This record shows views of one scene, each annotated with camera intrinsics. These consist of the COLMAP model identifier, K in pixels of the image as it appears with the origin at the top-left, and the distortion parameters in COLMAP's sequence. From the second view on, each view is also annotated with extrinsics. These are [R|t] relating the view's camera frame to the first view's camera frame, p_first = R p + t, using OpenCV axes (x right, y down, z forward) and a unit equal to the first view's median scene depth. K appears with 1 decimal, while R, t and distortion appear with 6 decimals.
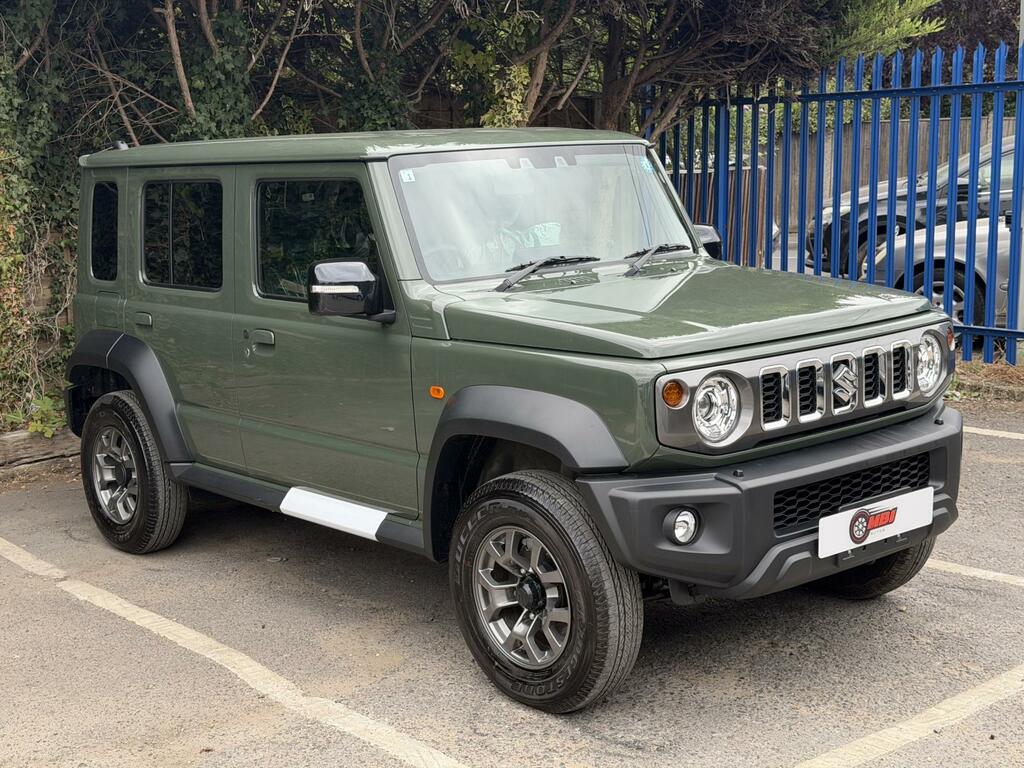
lens RADIAL K [[1420.5, 0, 512.0], [0, 1420.5, 384.0], [0, 0, 1]] dist [0.216514, -0.505606]
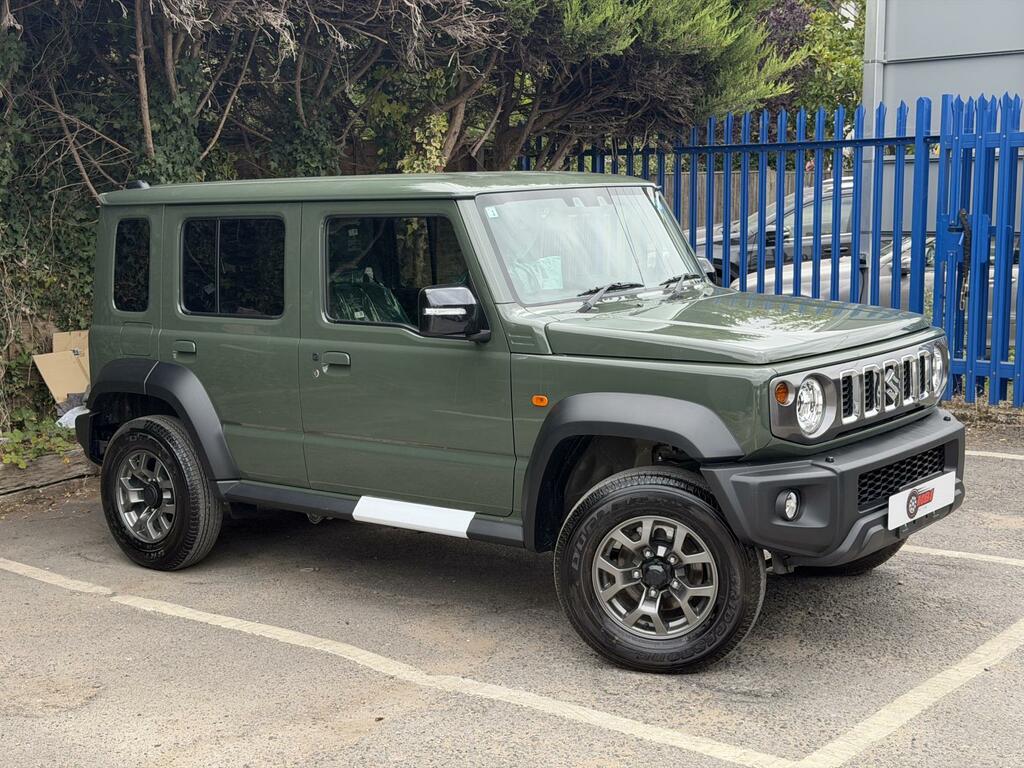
lens RADIAL K [[1420.5, 0, 512.0], [0, 1420.5, 384.0], [0, 0, 1]] dist [0.216514, -0.505606]
pose [[0.983029, -0.015386, 0.182805, -0.256138], [0.021423, 0.999287, -0.031094, 0.024857], [-0.182196, 0.034482, 0.982657, -0.102573]]
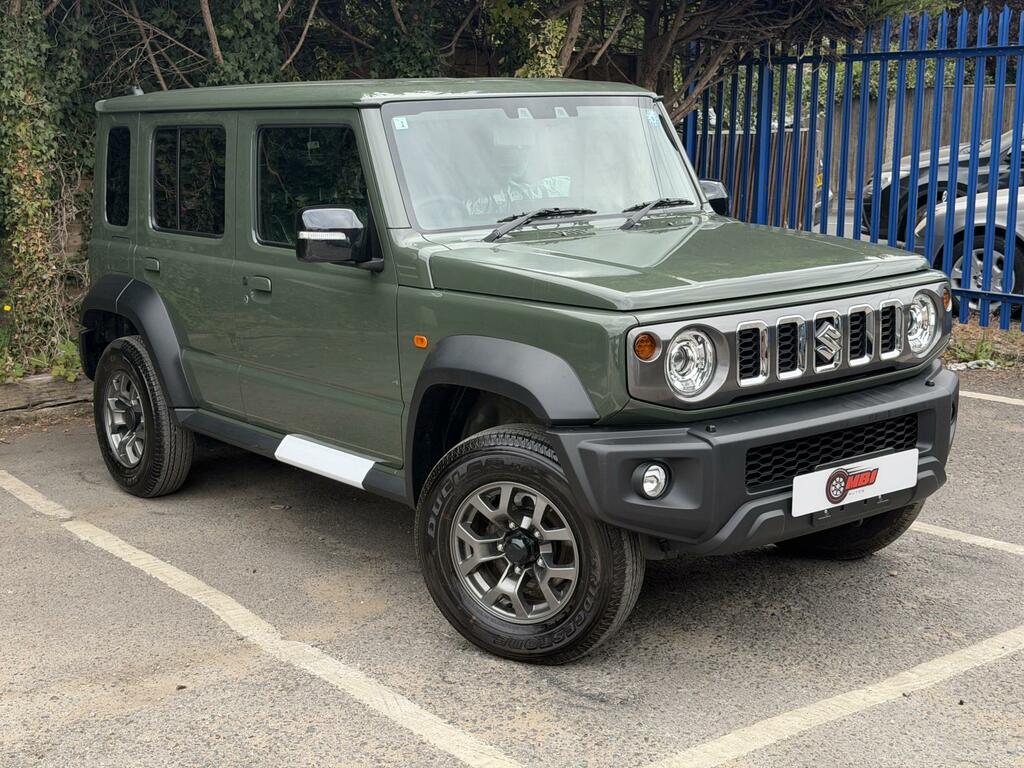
lens RADIAL K [[1421.9, 0, 515.2], [0, 1421.9, 382.0], [0, 0, 1]] dist [0.214518, -0.512017]
pose [[0.998660, 0.025898, -0.044809, 0.053463], [-0.024831, 0.999399, 0.024200, 0.007648], [0.045409, -0.023055, 0.998702, 0.006010]]
